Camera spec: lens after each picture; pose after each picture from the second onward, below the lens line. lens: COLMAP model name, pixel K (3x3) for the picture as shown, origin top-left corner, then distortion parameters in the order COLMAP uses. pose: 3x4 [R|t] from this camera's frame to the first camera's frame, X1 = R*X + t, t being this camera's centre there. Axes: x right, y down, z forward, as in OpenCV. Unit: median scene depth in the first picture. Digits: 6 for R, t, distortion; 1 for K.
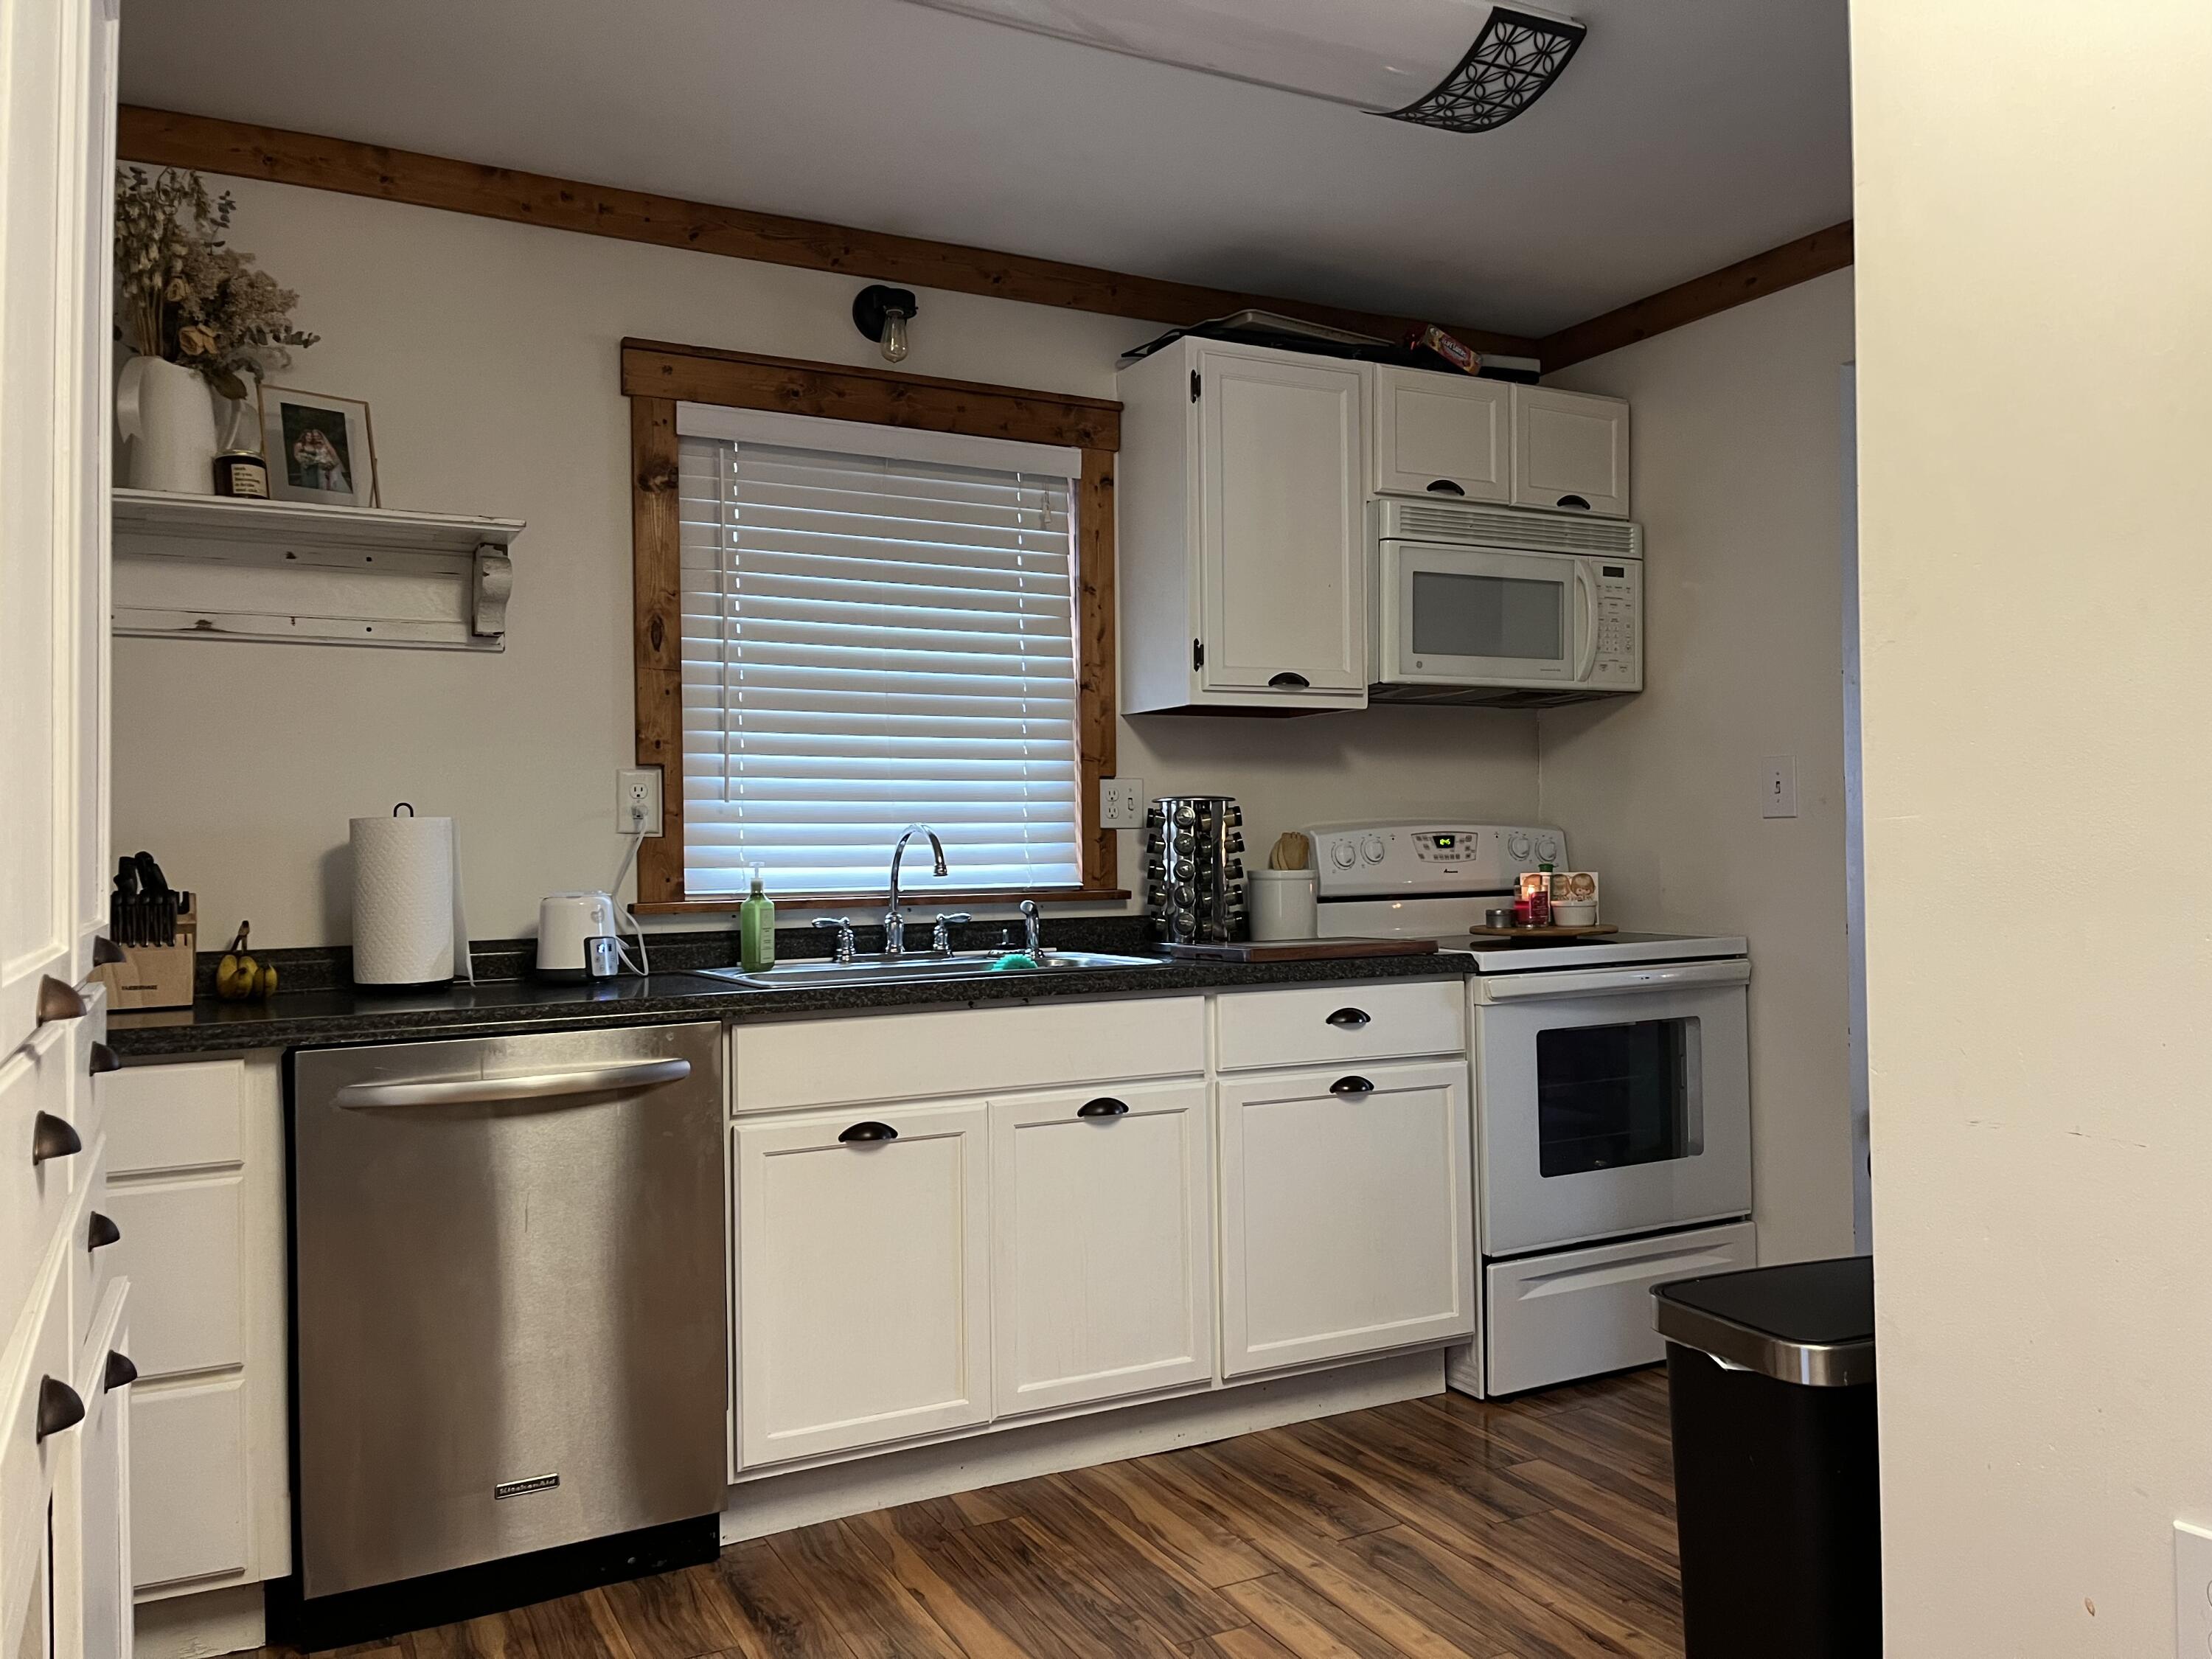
lens RADIAL K [[1672.8, 0, 1106.0], [0, 1672.8, 829.5], [0, 0, 1]] dist [0.003760, -0.001515]
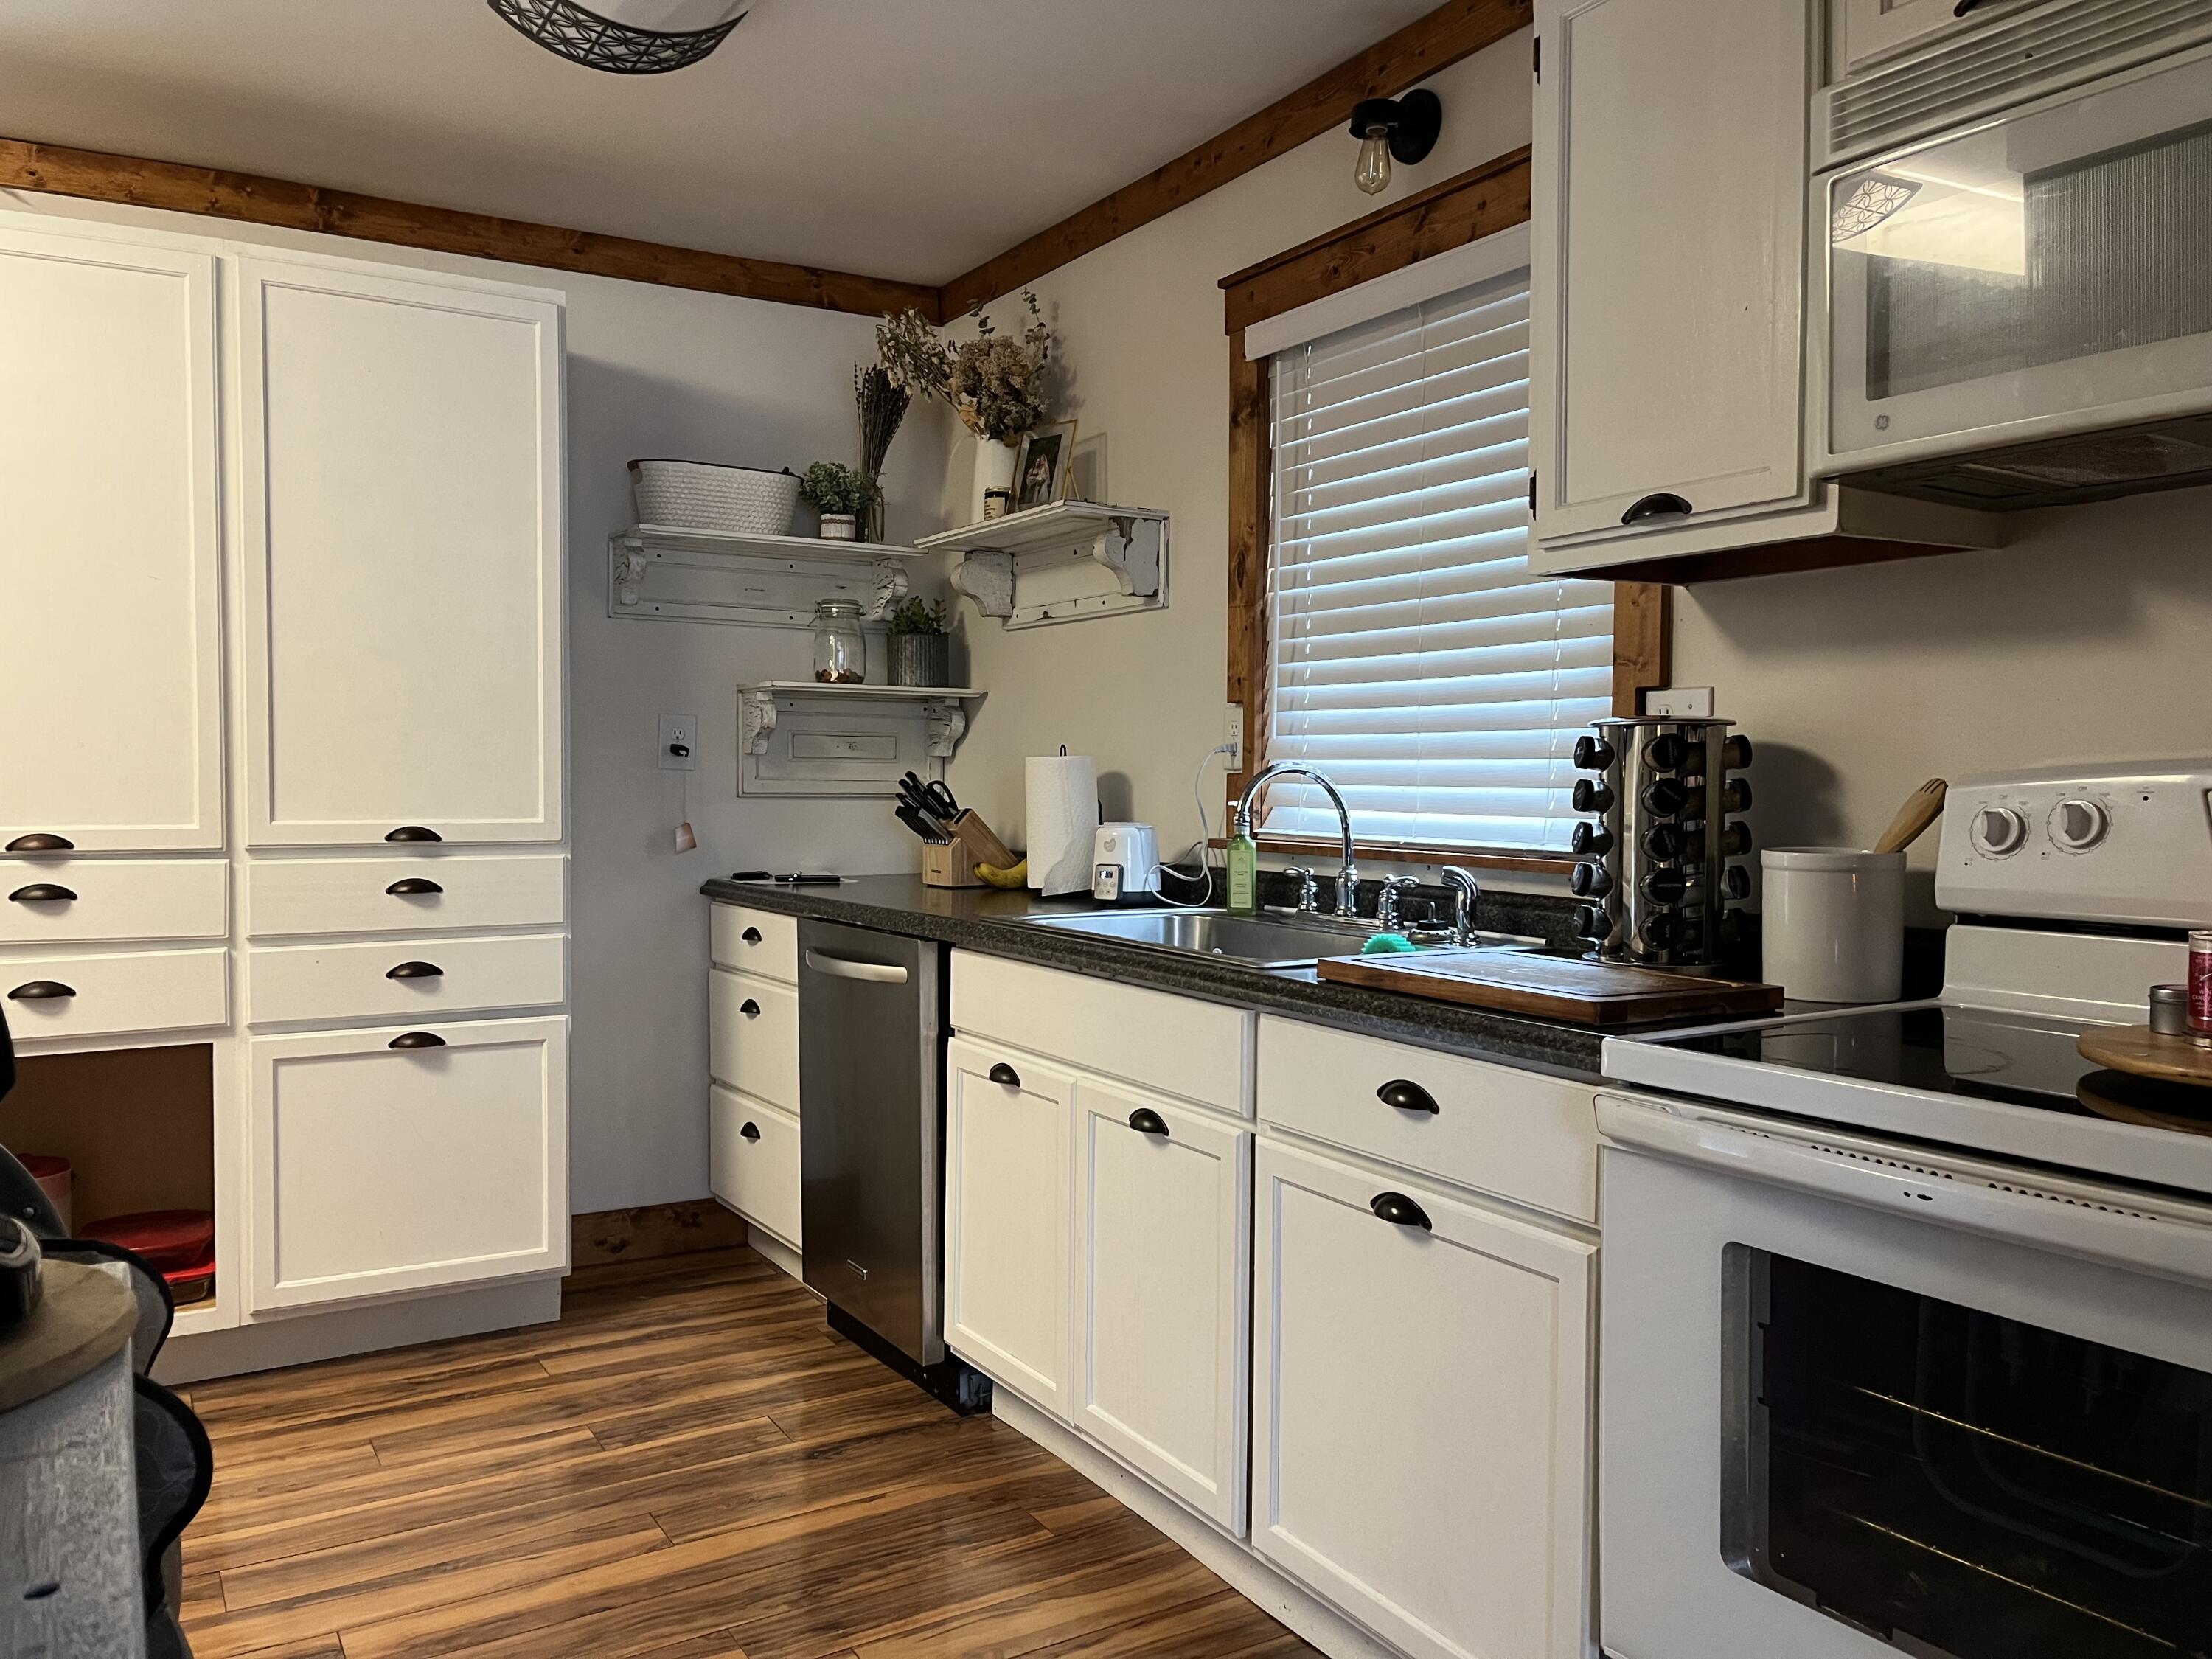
lens RADIAL K [[1672.8, 0, 1106.0], [0, 1672.8, 829.5], [0, 0, 1]] dist [0.003760, -0.001515]
pose [[0.046781, 0.050421, -0.997632, 0.723850], [0.014454, 0.998587, 0.051147, -0.014318], [0.998801, -0.016812, 0.045986, 0.860910]]
